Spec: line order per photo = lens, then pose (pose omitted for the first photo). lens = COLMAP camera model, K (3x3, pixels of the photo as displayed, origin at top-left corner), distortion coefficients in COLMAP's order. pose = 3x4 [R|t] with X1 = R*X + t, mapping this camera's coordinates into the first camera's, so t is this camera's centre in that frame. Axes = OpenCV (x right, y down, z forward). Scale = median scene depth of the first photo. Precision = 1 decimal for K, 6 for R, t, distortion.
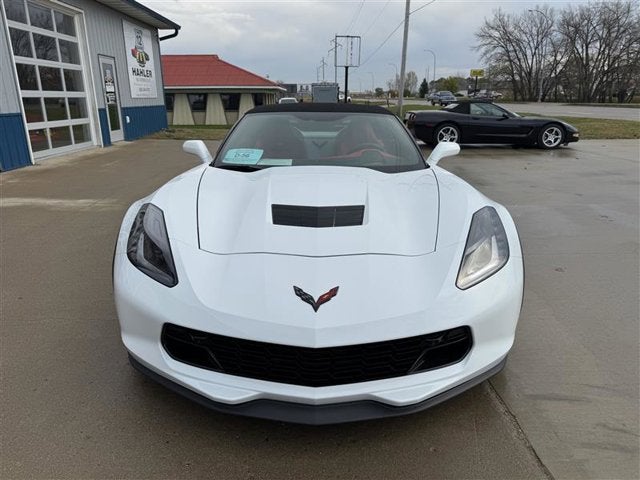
lens RADIAL K [[469.5, 0, 314.8], [0, 469.5, 242.6], [0, 0, 1]] dist [0.002307, 0.000448]
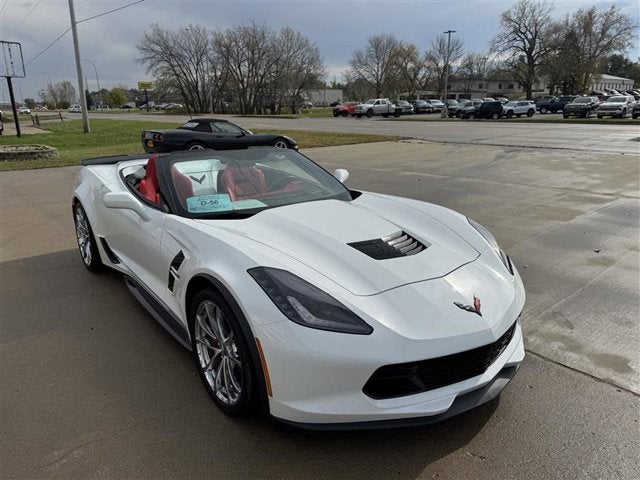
lens RADIAL K [[469.7, 0, 315.7], [0, 469.7, 242.2], [0, 0, 1]] dist [0.007195, -0.005568]
pose [[0.789680, -0.173449, 0.588490, -0.120906], [0.187152, 0.981589, 0.038174, -0.021228], [-0.584277, 0.079992, 0.807603, 0.020254]]
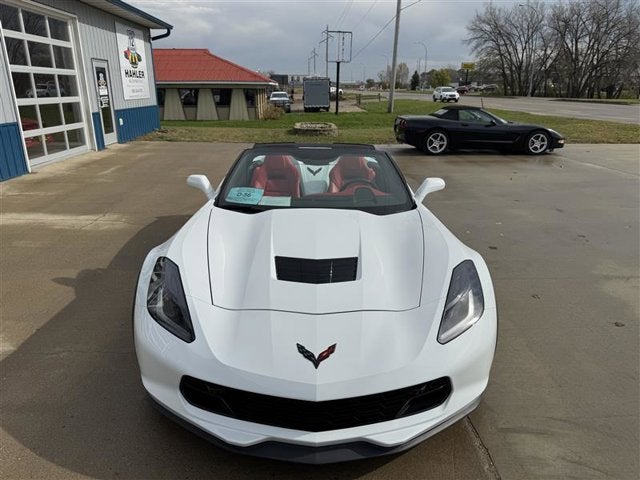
lens RADIAL K [[469.7, 0, 315.7], [0, 469.7, 242.2], [0, 0, 1]] dist [0.007195, -0.005568]
pose [[0.999771, 0.000733, 0.021394, -0.002717], [-0.001095, 0.999856, 0.016933, -0.020249], [-0.021379, -0.016952, 0.999628, -0.017533]]
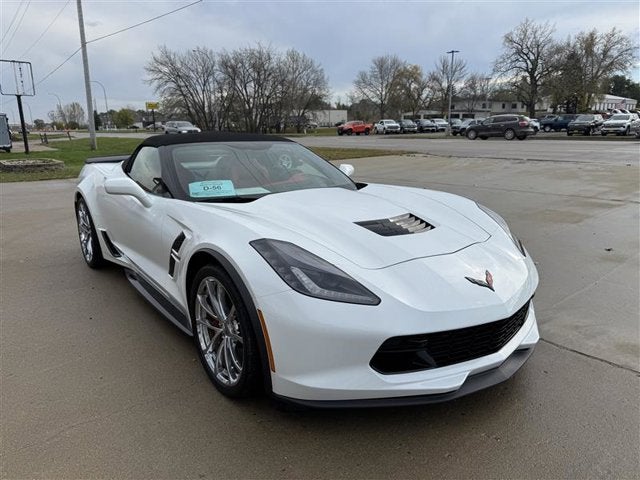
lens RADIAL K [[469.7, 0, 315.7], [0, 469.7, 242.2], [0, 0, 1]] dist [0.007195, -0.005568]
pose [[0.795587, -0.147622, 0.587579, -0.120308], [0.185124, 0.982708, -0.003766, -0.007343], [-0.576862, 0.111771, 0.809158, 0.025761]]
